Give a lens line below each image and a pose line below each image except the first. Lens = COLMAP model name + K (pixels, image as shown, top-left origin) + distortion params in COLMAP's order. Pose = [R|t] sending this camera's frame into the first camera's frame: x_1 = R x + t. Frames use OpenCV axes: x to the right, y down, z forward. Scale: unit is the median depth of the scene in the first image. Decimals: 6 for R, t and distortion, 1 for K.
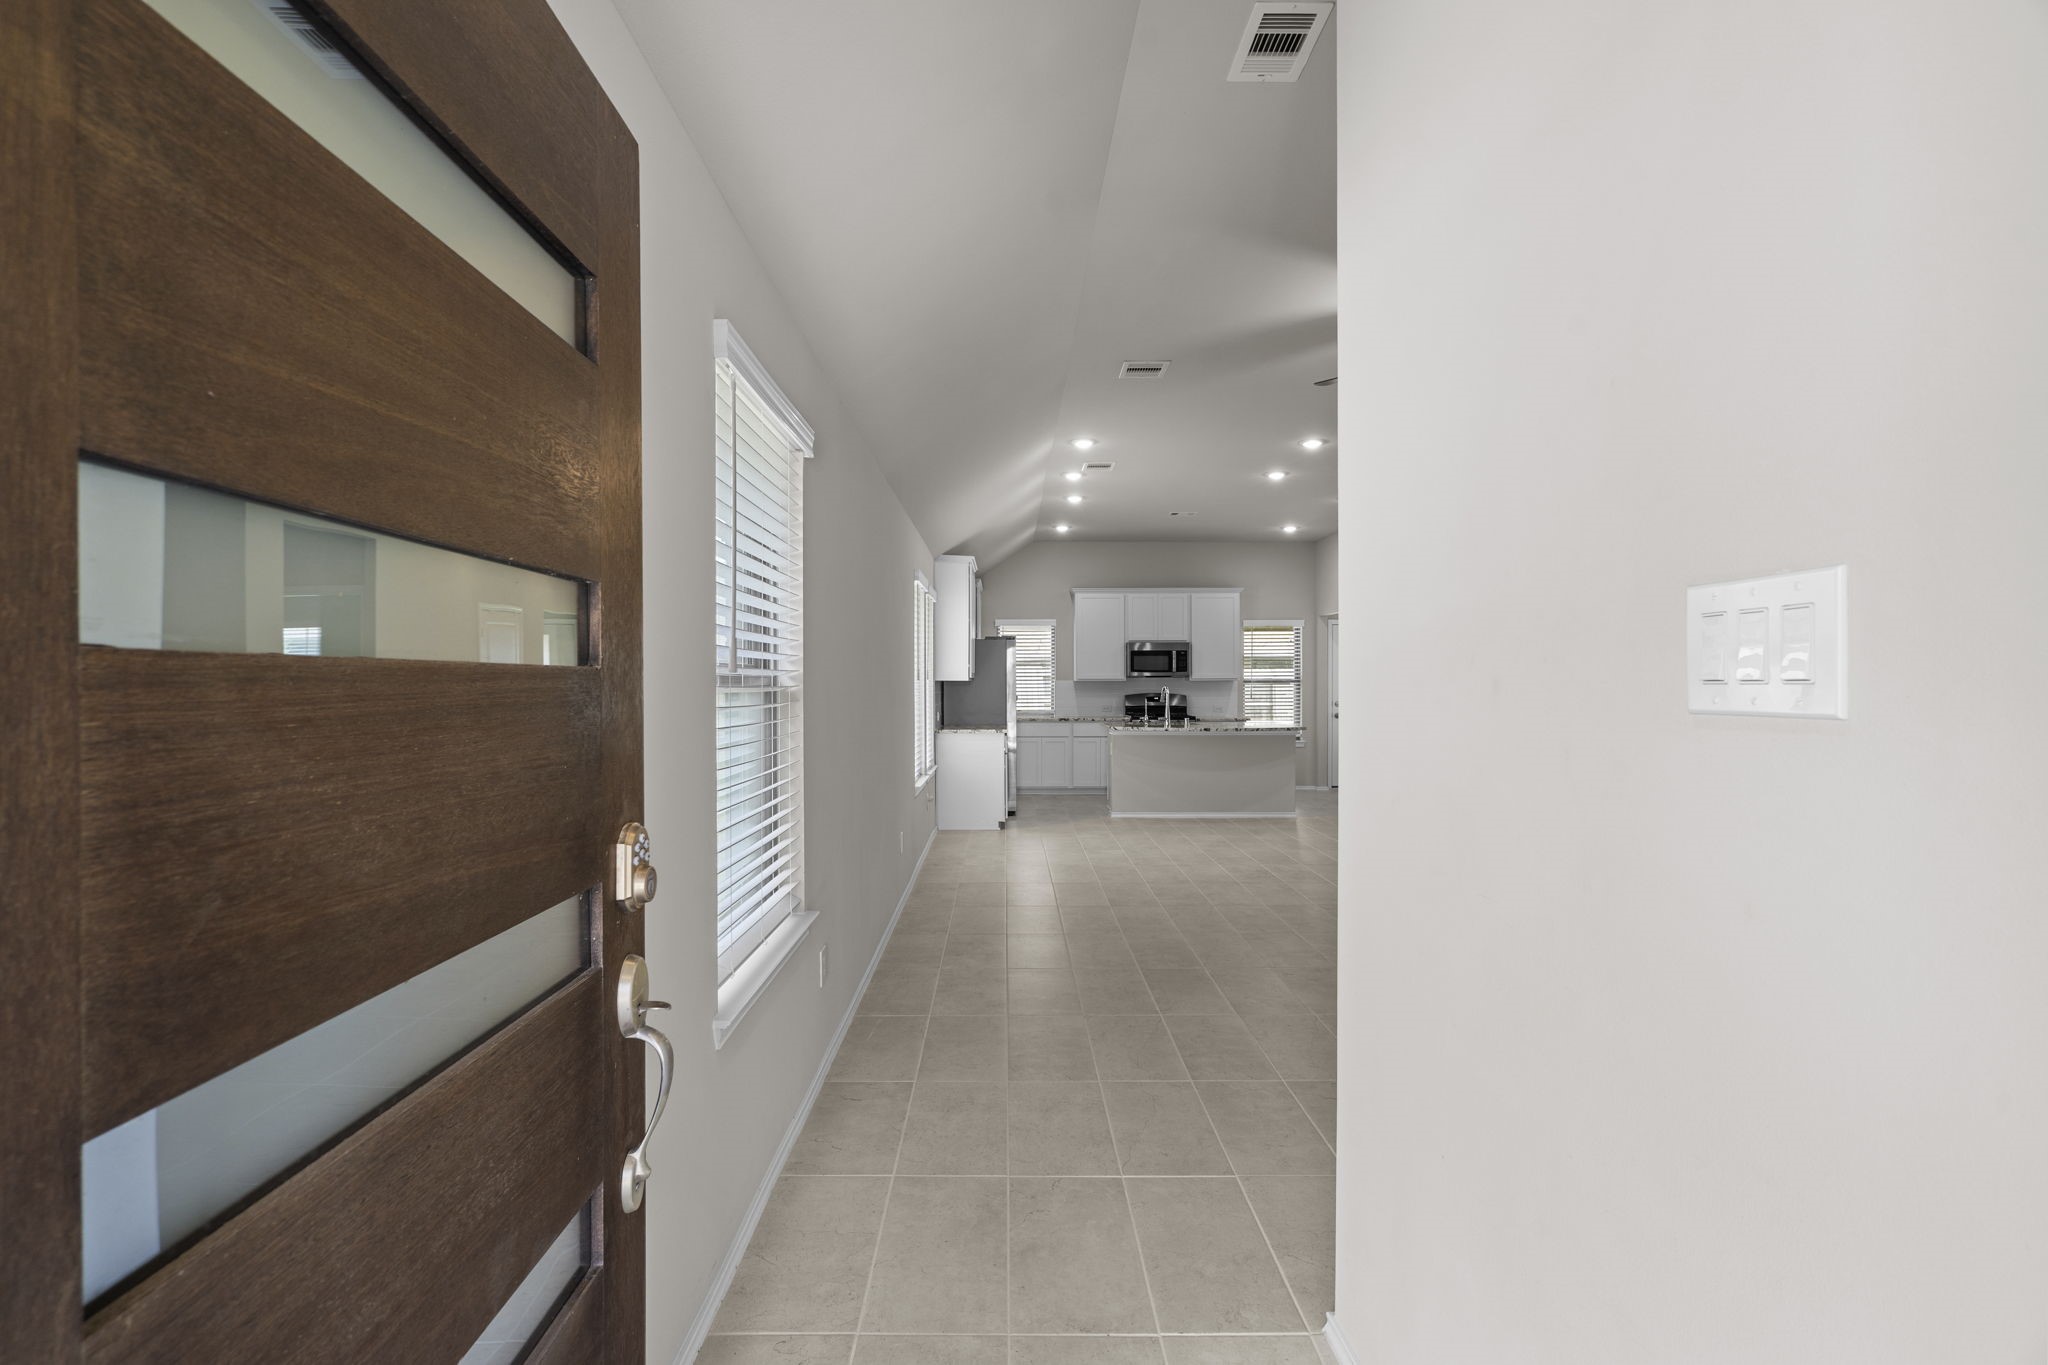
lens RADIAL K [[954.4, 0, 1003.4], [0, 954.4, 684.3], [0, 0, 1]] dist [0.000863, 0.000296]
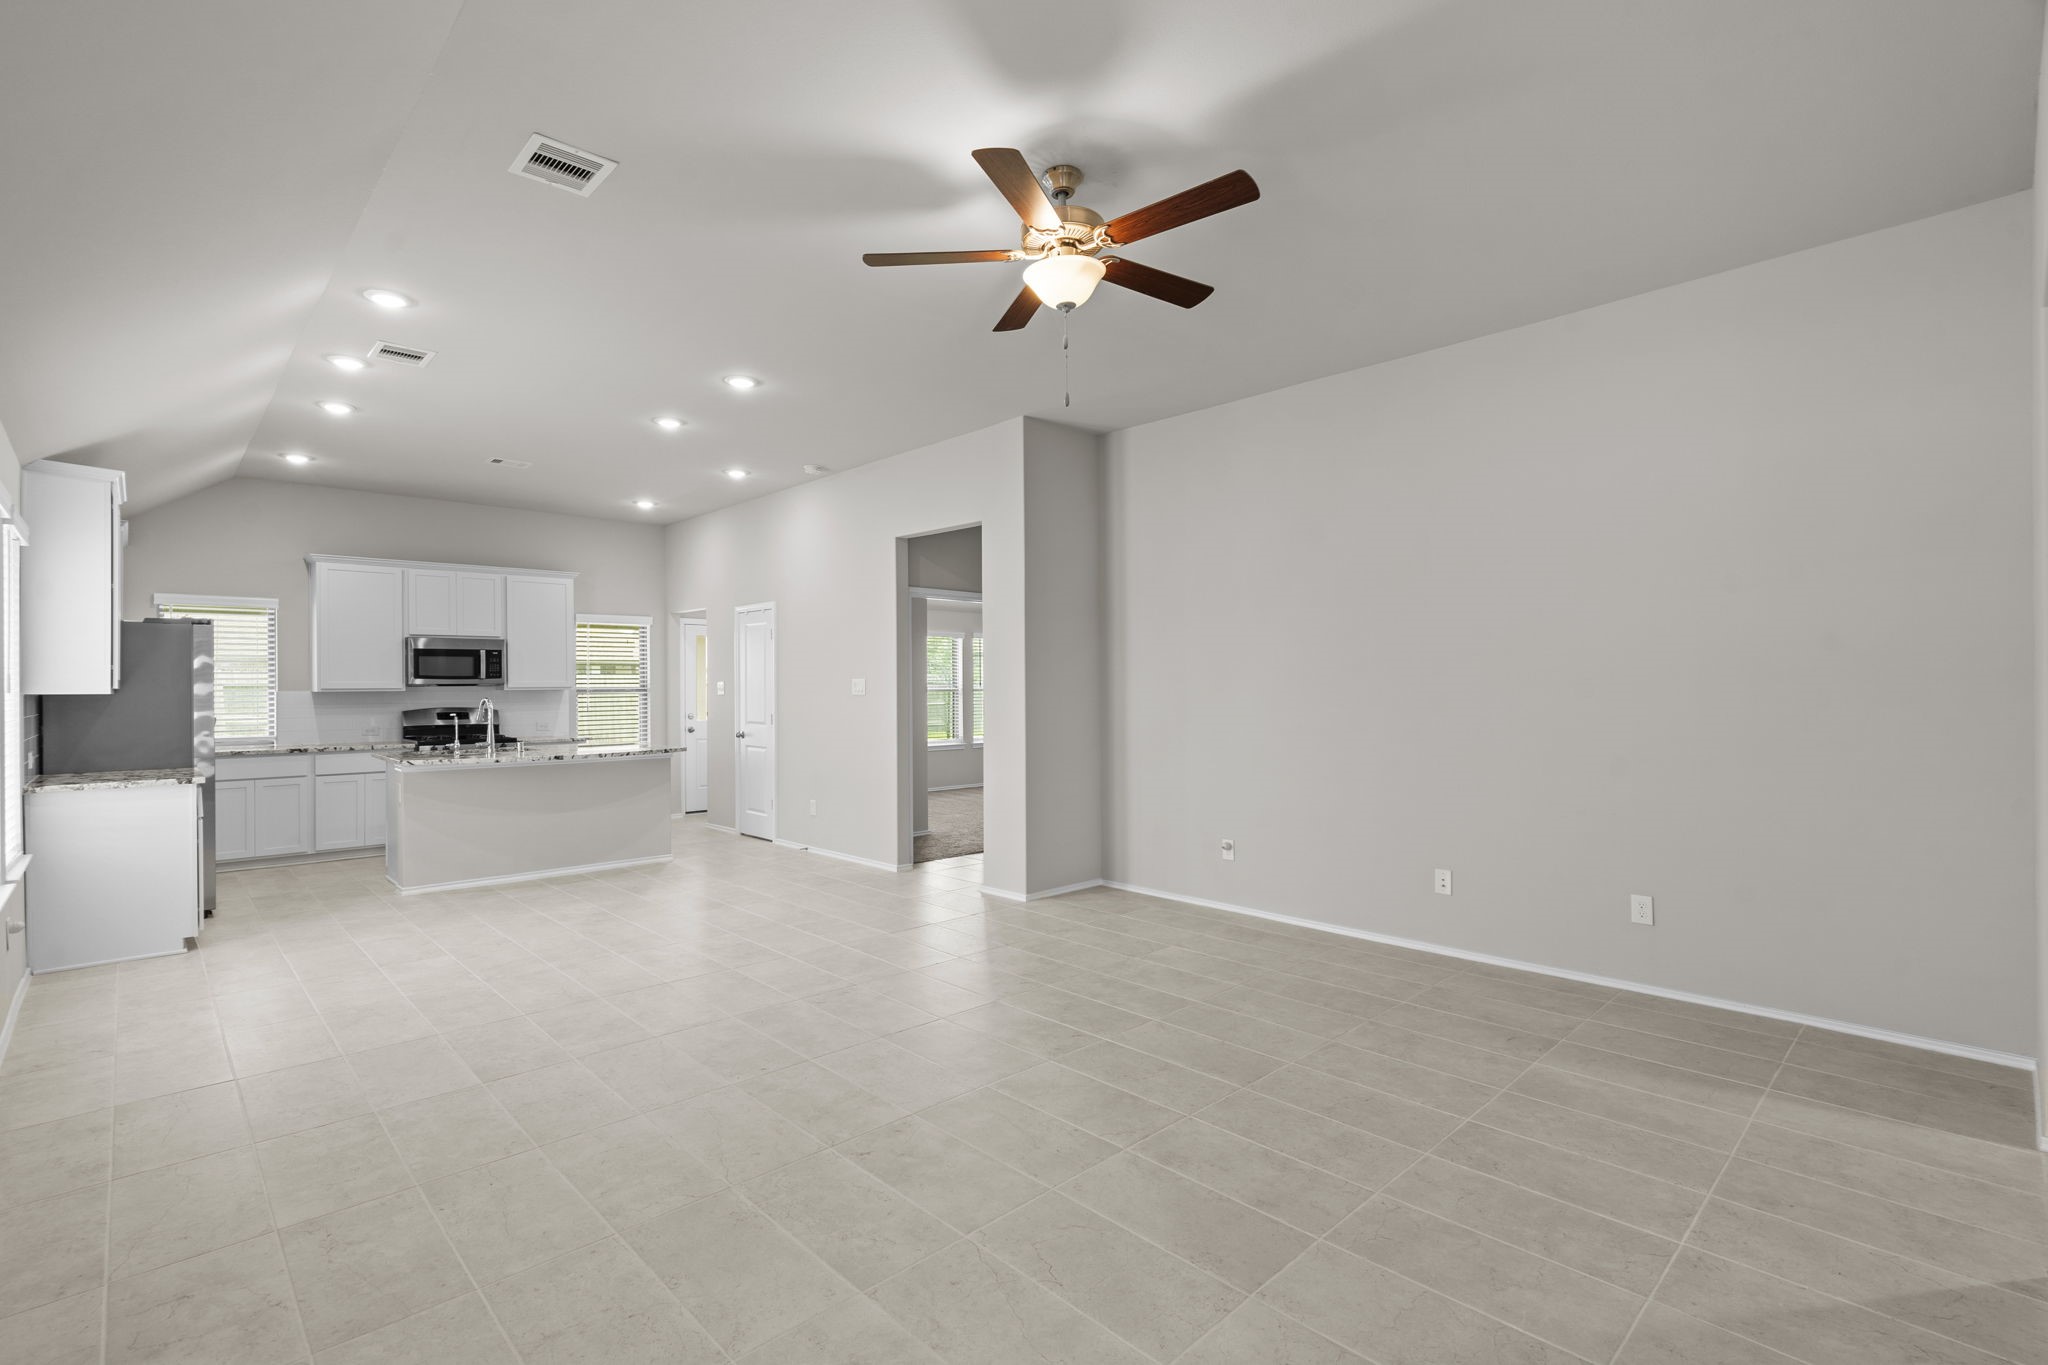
lens RADIAL K [[954.4, 0, 1020.6], [0, 954.4, 684.3], [0, 0, 1]] dist [0.000863, 0.000296]
pose [[0.730750, -0.001029, 0.682644, -0.022384], [0.006412, 0.999965, -0.005356, -0.002108], [-0.682615, 0.008291, 0.730731, 0.176573]]
